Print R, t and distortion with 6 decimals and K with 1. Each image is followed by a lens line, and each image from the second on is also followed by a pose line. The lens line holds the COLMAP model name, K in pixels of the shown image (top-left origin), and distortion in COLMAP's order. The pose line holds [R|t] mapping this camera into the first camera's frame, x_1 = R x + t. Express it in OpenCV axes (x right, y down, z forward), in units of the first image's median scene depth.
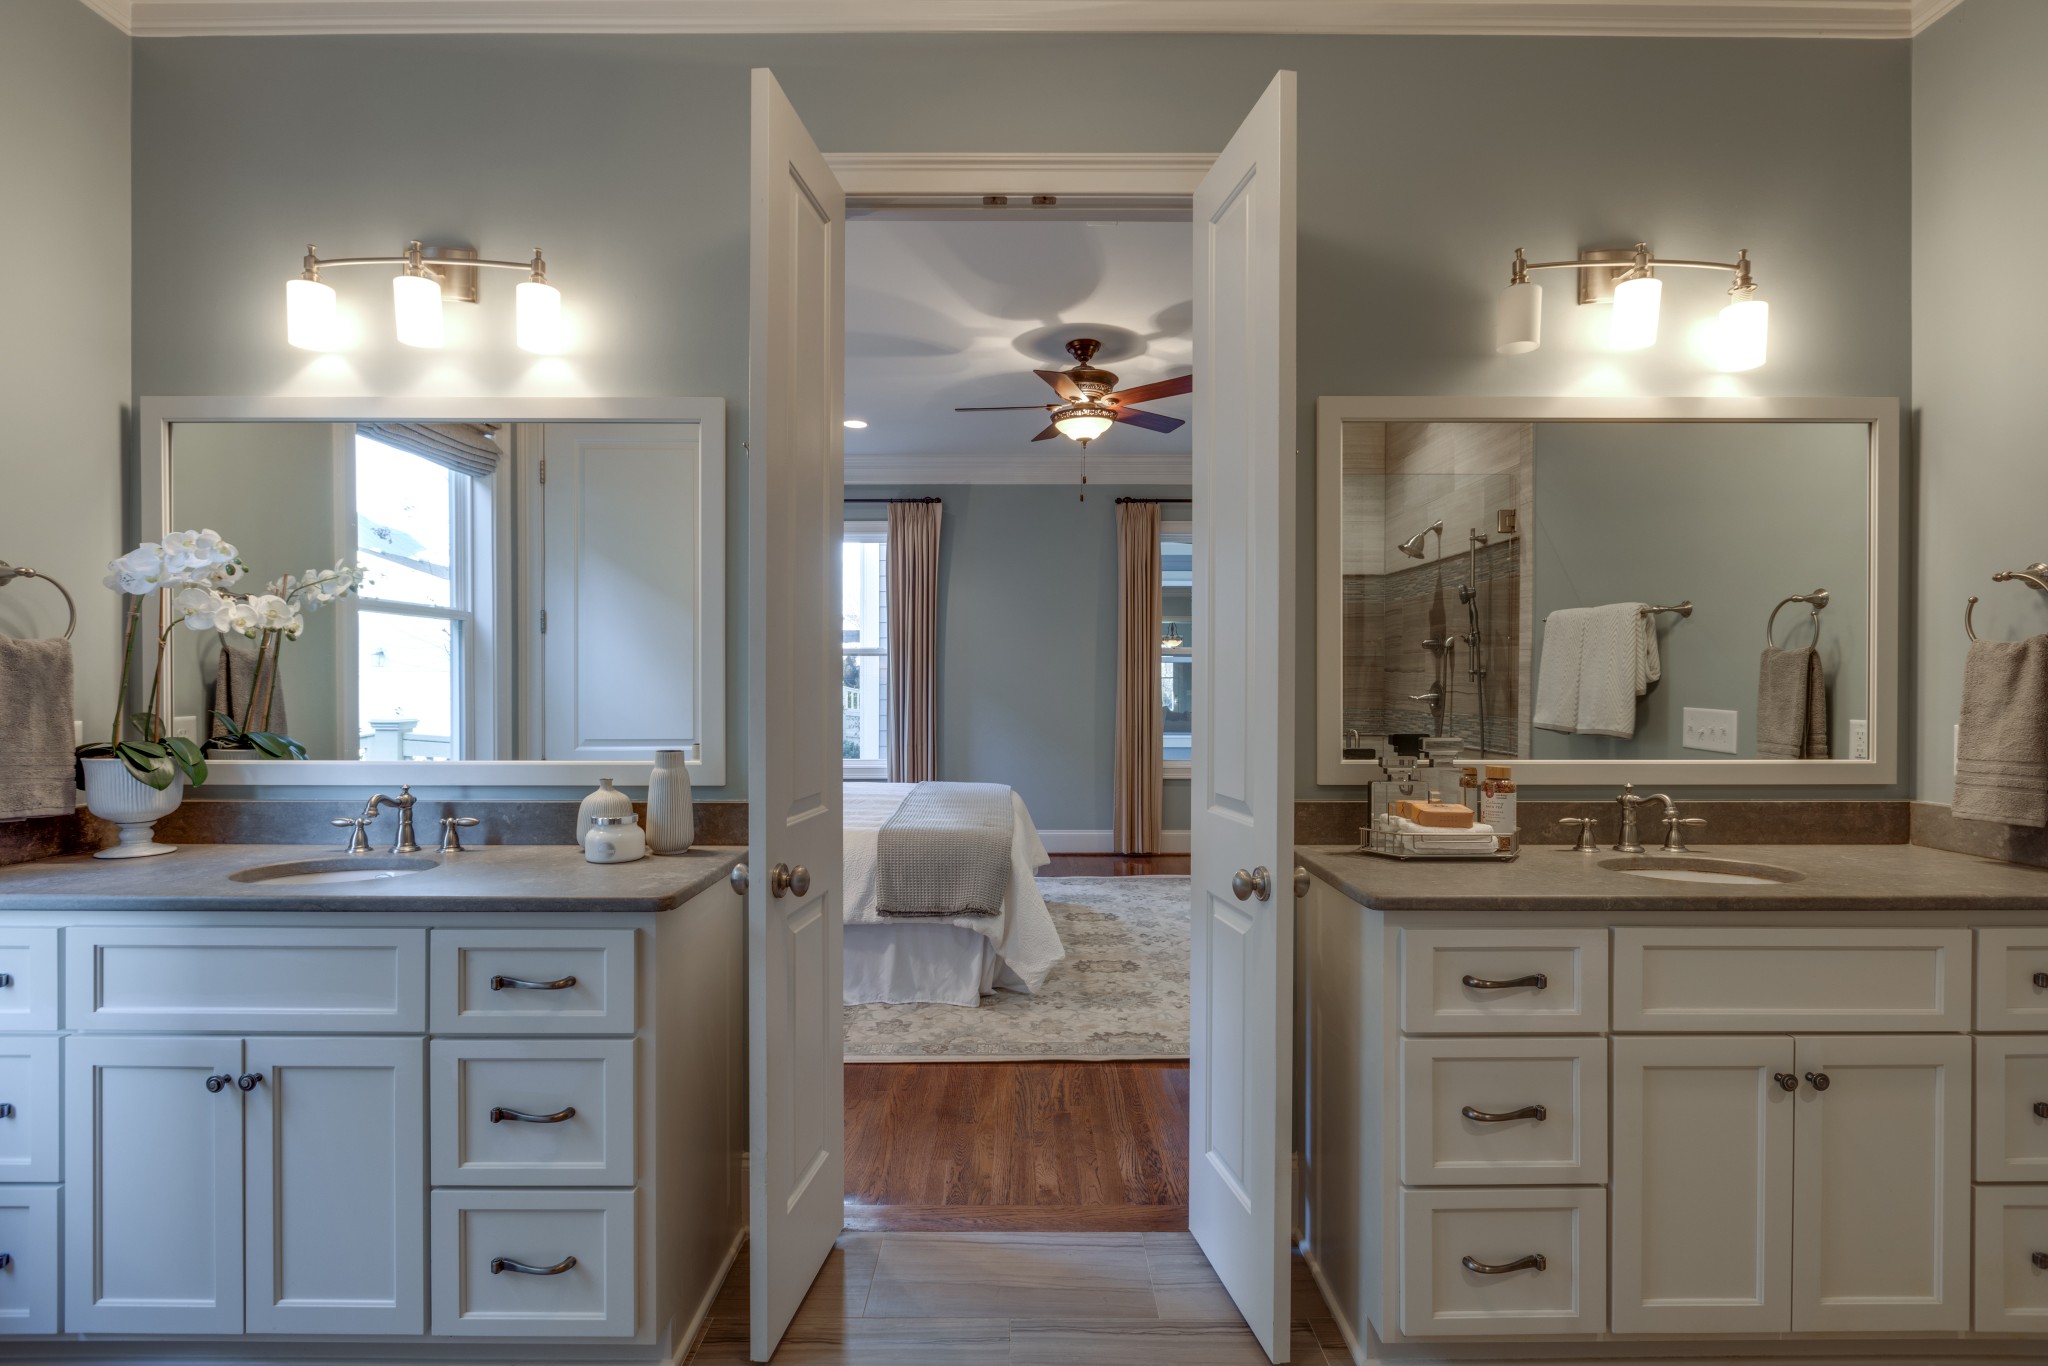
lens RADIAL K [[978.5, 0, 1025.2], [0, 978.5, 688.4], [0, 0, 1]] dist [-0.000848, -0.000135]
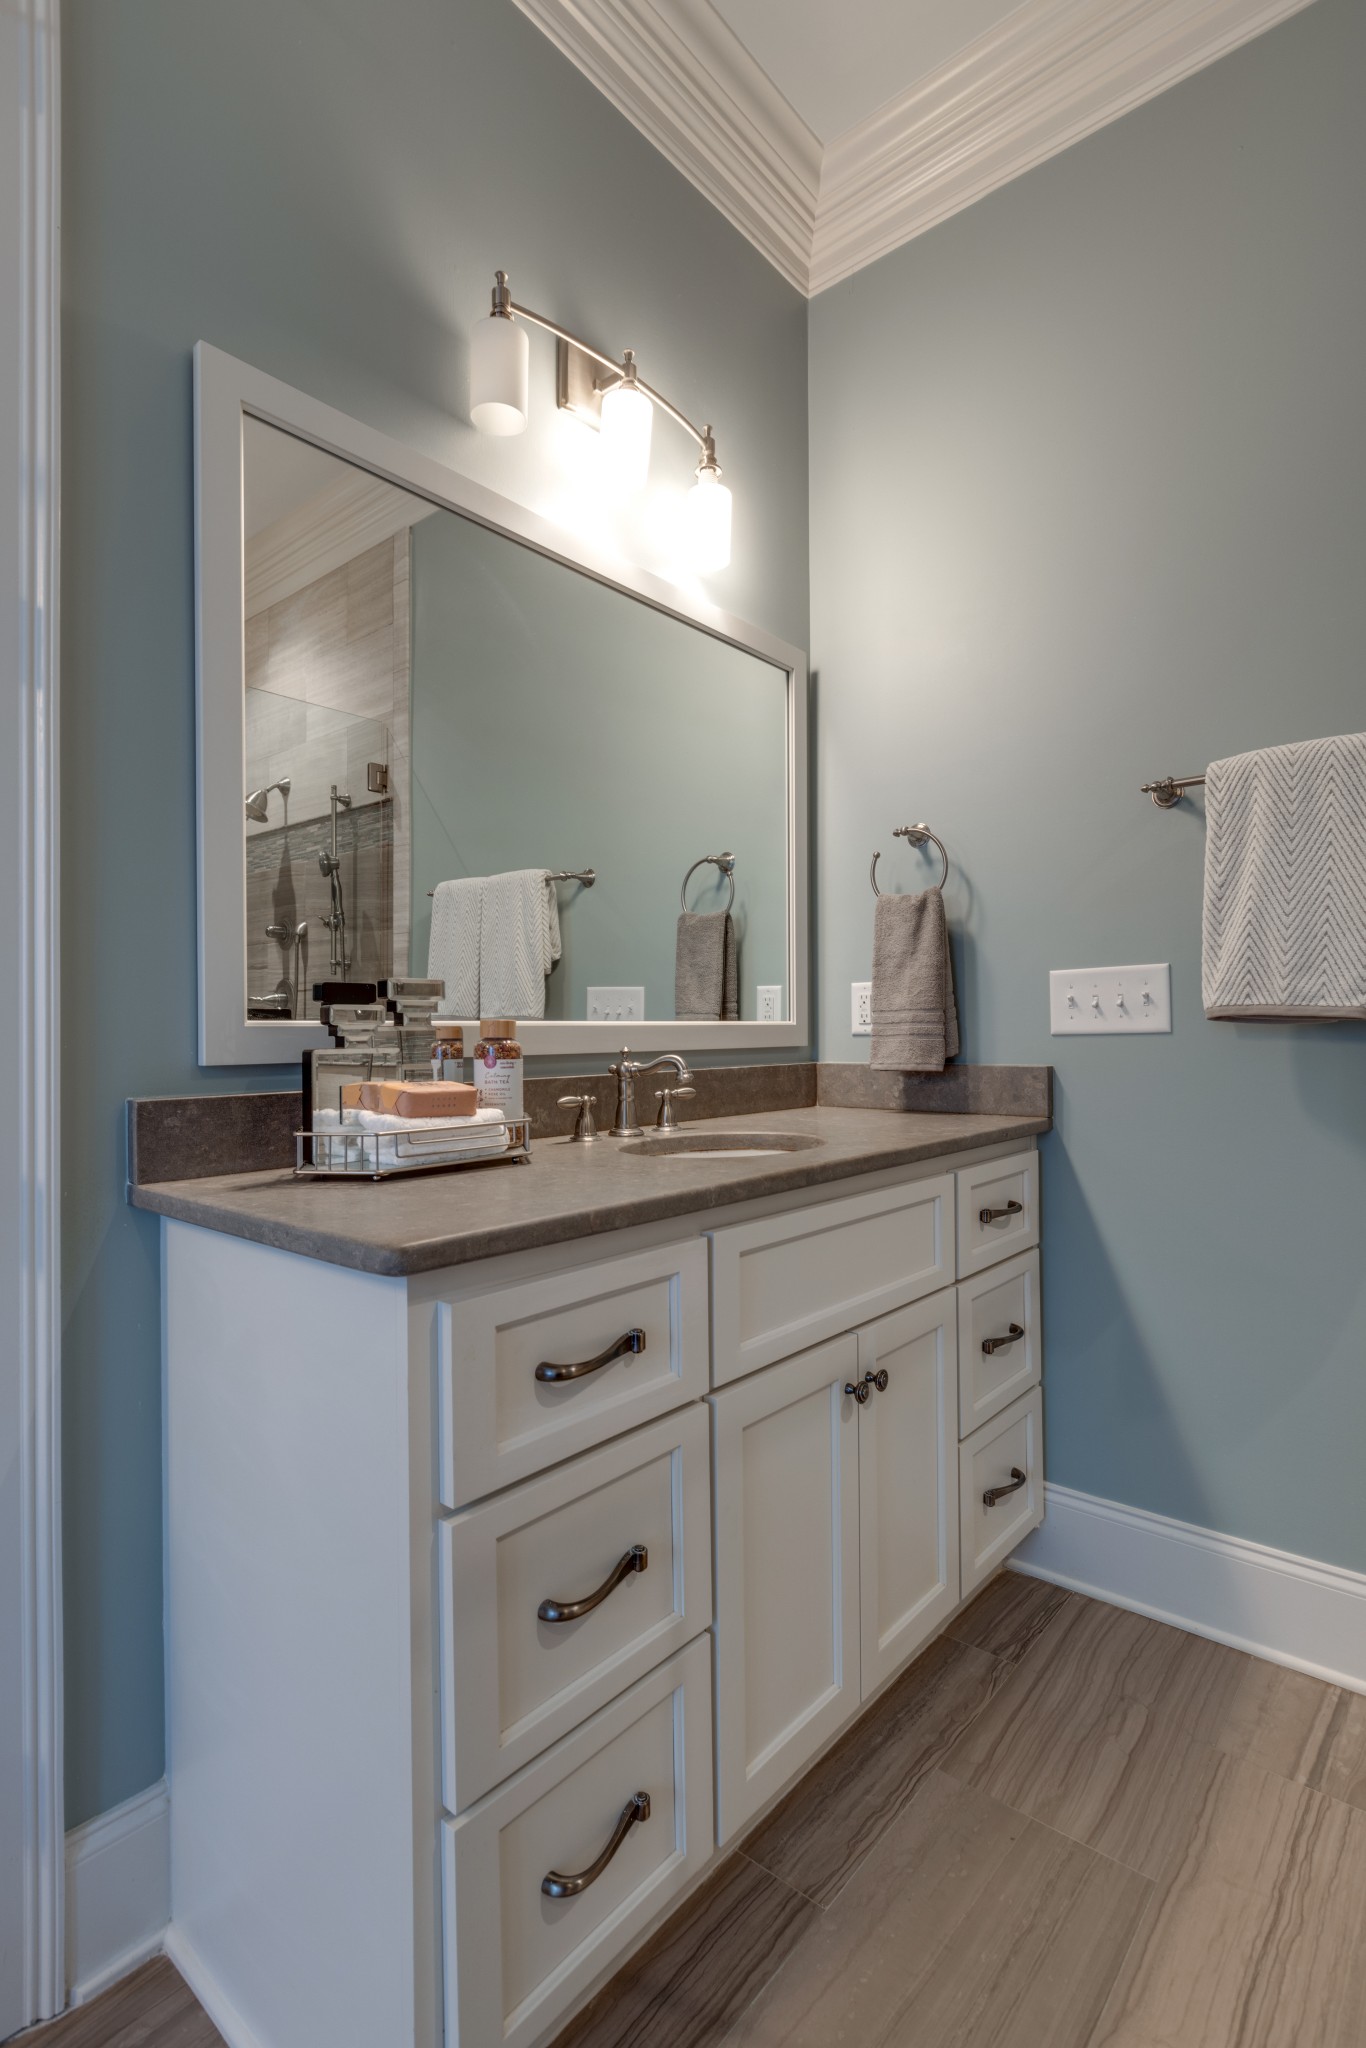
lens RADIAL K [[978.5, 0, 692.1], [0, 978.5, 1023.7], [0, 0, 1]] dist [-0.000848, -0.000135]
pose [[0.656142, -0.002231, 0.754634, 0.071509], [0.015868, 0.999815, -0.010842, 0.085025], [-0.754470, 0.019089, 0.656057, 0.443337]]
